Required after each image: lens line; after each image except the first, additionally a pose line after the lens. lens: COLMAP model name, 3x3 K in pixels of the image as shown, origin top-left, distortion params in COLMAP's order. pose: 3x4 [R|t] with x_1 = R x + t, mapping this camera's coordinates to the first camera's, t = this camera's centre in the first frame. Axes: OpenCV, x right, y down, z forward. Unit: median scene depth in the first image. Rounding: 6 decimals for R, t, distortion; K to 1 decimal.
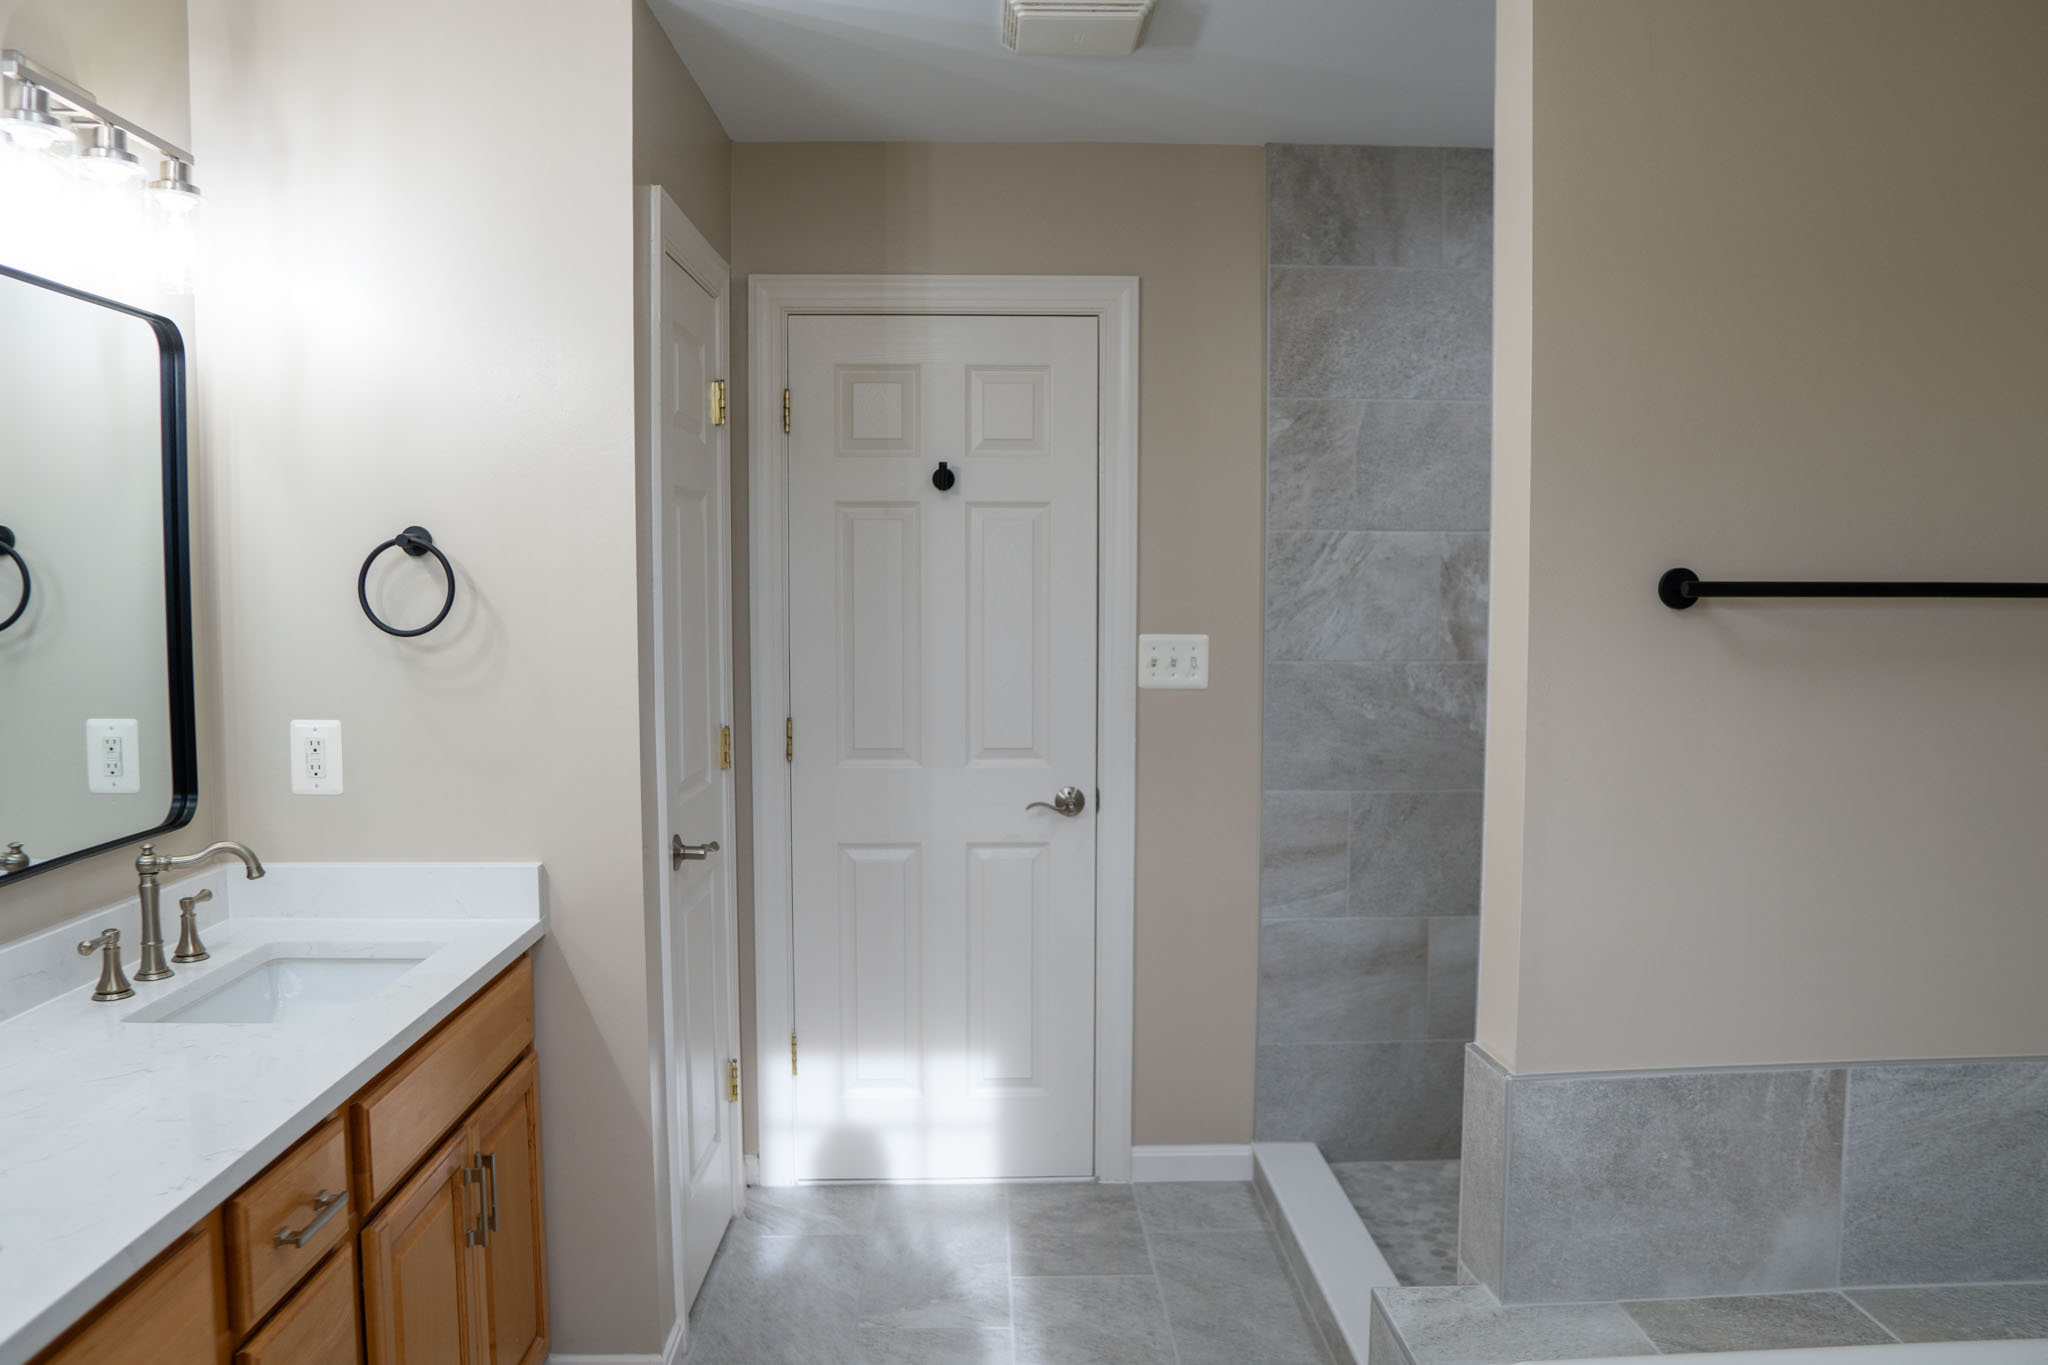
lens RADIAL K [[1515.6, 0, 1021.8], [0, 1515.6, 692.1], [0, 0, 1]] dist [-0.080904, 0.026759]
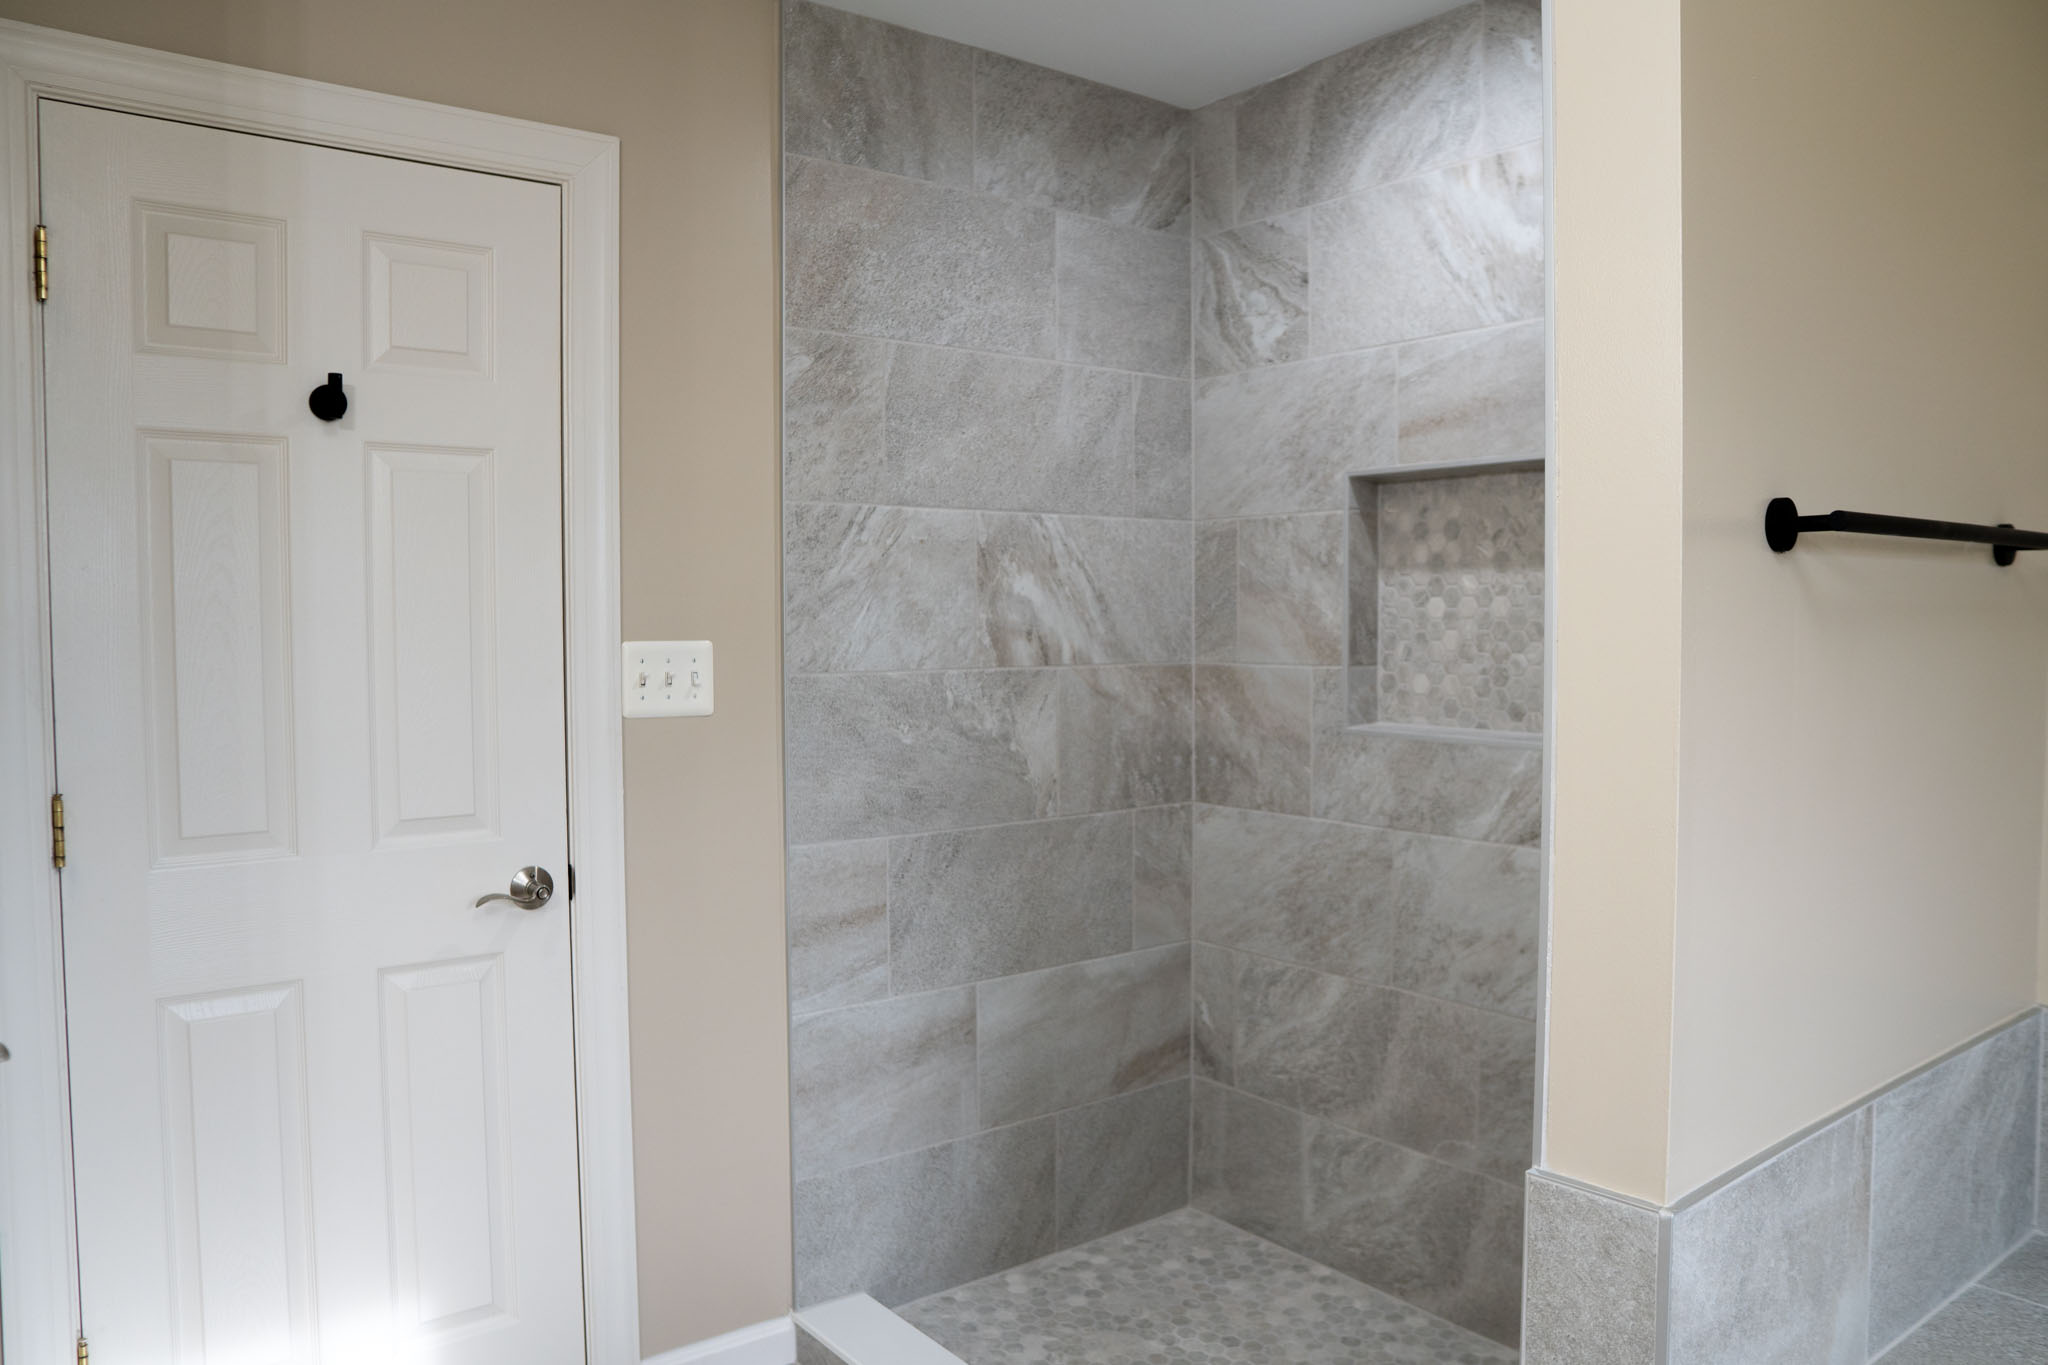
lens RADIAL K [[1462.2, 0, 1029.9], [0, 1462.2, 687.0], [0, 0, 1]] dist [-0.093006, 0.035521]
pose [[0.812712, -0.032423, 0.581763, -0.163173], [0.050912, 0.998583, -0.015469, 0.003188], [-0.580438, 0.042190, 0.813211, 0.339564]]
